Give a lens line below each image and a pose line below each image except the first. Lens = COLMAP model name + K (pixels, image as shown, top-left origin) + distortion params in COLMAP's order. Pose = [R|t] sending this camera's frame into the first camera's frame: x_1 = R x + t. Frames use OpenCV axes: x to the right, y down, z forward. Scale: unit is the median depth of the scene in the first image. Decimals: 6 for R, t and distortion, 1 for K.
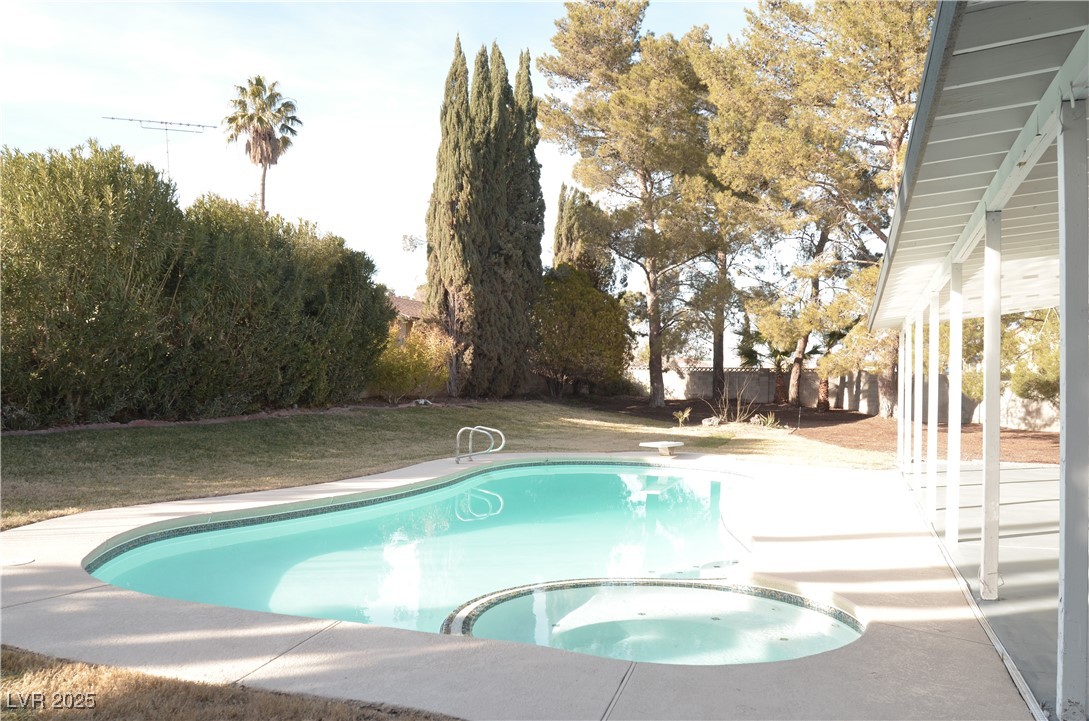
lens RADIAL K [[857.4, 0, 546.7], [0, 857.4, 367.5], [0, 0, 1]] dist [-0.079802, 0.039499]
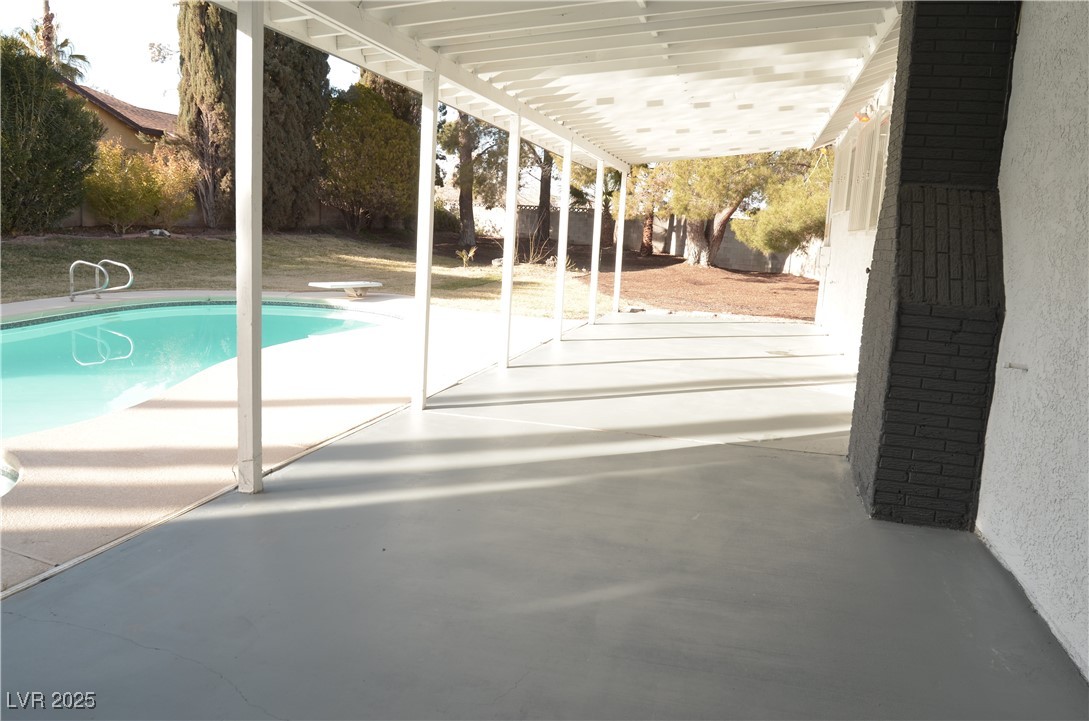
lens RADIAL K [[857.4, 0, 546.0], [0, 857.4, 364.3], [0, 0, 1]] dist [-0.079802, 0.039499]
pose [[0.993928, 0.016629, 0.108769, 0.155134], [-0.036345, 0.982647, 0.181889, -0.000021], [-0.103857, -0.184738, 0.977285, 0.045405]]
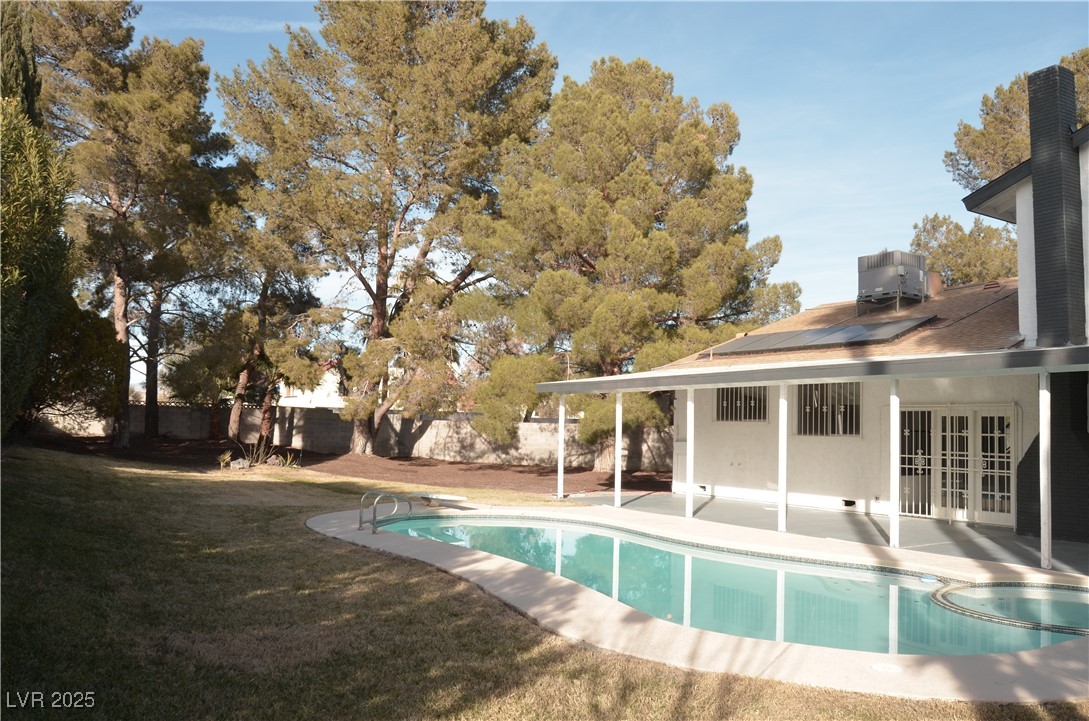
lens RADIAL K [[857.4, 0, 552.1], [0, 857.4, 364.2], [0, 0, 1]] dist [-0.079802, 0.039499]
pose [[0.614151, 0.050348, 0.787581, -0.391442], [-0.027598, 0.998723, -0.042325, -0.020498], [-0.788706, 0.004258, 0.614756, 0.152162]]
